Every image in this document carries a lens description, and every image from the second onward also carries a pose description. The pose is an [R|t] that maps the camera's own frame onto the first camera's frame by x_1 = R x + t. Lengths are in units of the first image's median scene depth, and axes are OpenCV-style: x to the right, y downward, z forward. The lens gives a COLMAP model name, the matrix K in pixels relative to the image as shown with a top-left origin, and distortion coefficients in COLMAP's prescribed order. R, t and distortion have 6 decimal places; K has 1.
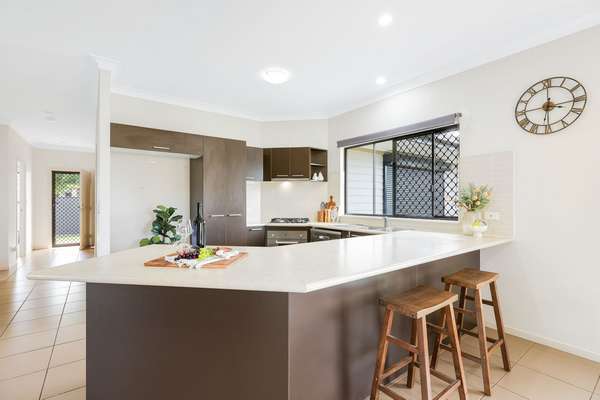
lens RADIAL K [[278.8, 0, 300.0], [0, 278.8, 200.0], [0, 0, 1]] dist [0.002921, 0.000554]
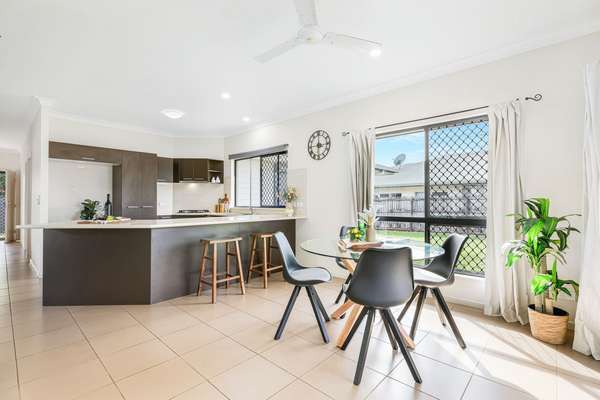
lens RADIAL K [[275.4, 0, 300.0], [0, 275.4, 200.0], [0, 0, 1]] dist [-0.003661, -0.000084]
pose [[0.982124, 0.001693, 0.188230, 0.251595], [-0.000722, 0.999986, -0.005229, 0.026332], [-0.188236, 0.004999, 0.982111, -0.484464]]
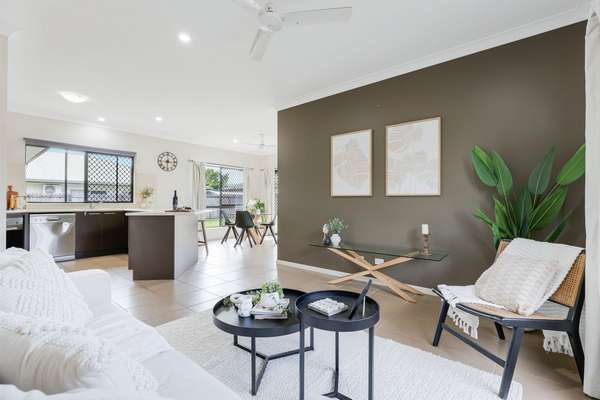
lens RADIAL K [[278.8, 0, 300.0], [0, 278.8, 200.0], [0, 0, 1]] dist [0.002921, 0.000554]
pose [[-0.221654, 0.008158, 0.975091, -1.351780], [-0.007831, 0.999918, -0.010146, 0.049076], [-0.975094, -0.009884, -0.221572, 0.183433]]
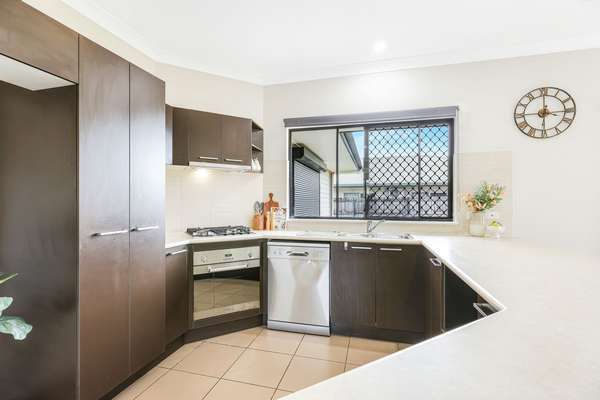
lens RADIAL K [[278.8, 0, 300.0], [0, 278.8, 200.0], [0, 0, 1]] dist [0.002921, 0.000554]
pose [[0.784978, 0.003972, 0.619510, -0.317668], [-0.004175, 0.999991, -0.001121, 0.004275], [-0.619509, -0.001706, 0.784988, 0.446632]]
